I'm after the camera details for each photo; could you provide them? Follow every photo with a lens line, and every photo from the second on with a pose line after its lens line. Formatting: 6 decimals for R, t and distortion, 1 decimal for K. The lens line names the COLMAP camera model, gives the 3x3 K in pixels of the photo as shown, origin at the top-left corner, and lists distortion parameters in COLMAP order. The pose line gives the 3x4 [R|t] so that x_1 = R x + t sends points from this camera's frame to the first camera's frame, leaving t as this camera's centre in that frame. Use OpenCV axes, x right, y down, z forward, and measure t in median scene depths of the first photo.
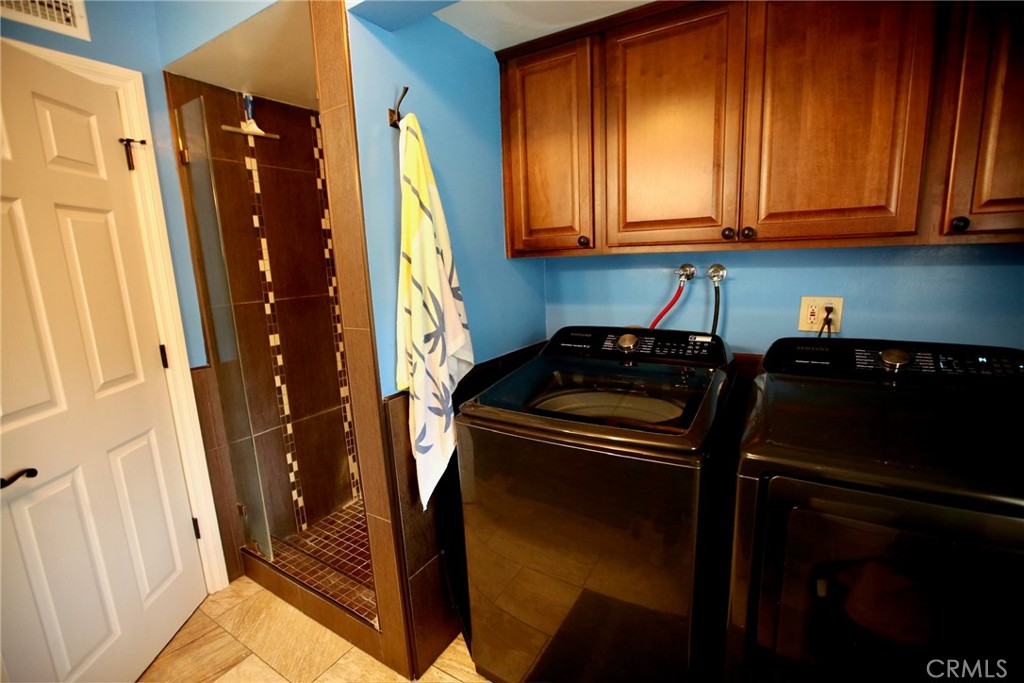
lens RADIAL K [[465.1, 0, 513.1], [0, 465.1, 347.2], [0, 0, 1]] dist [-0.050194, 0.018596]
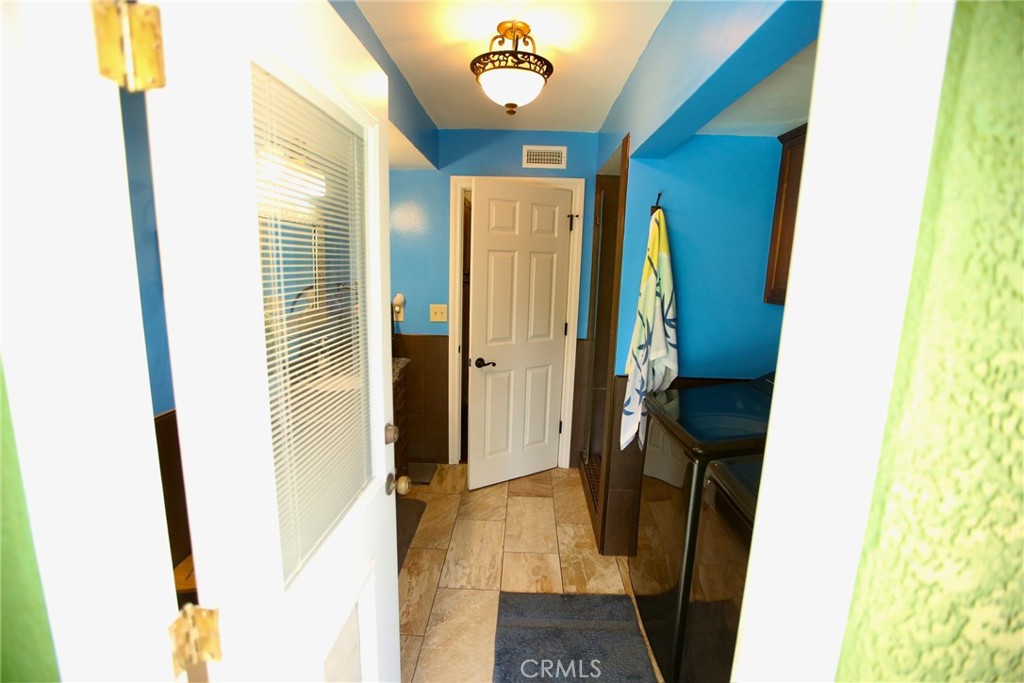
lens RADIAL K [[457.4, 0, 509.7], [0, 457.4, 349.2], [0, 0, 1]] dist [-0.046324, 0.023174]
pose [[0.506963, 0.217213, -0.834150, 0.796766], [-0.212130, 0.969405, 0.123509, -0.095846], [0.835457, 0.114334, 0.537530, -0.208748]]
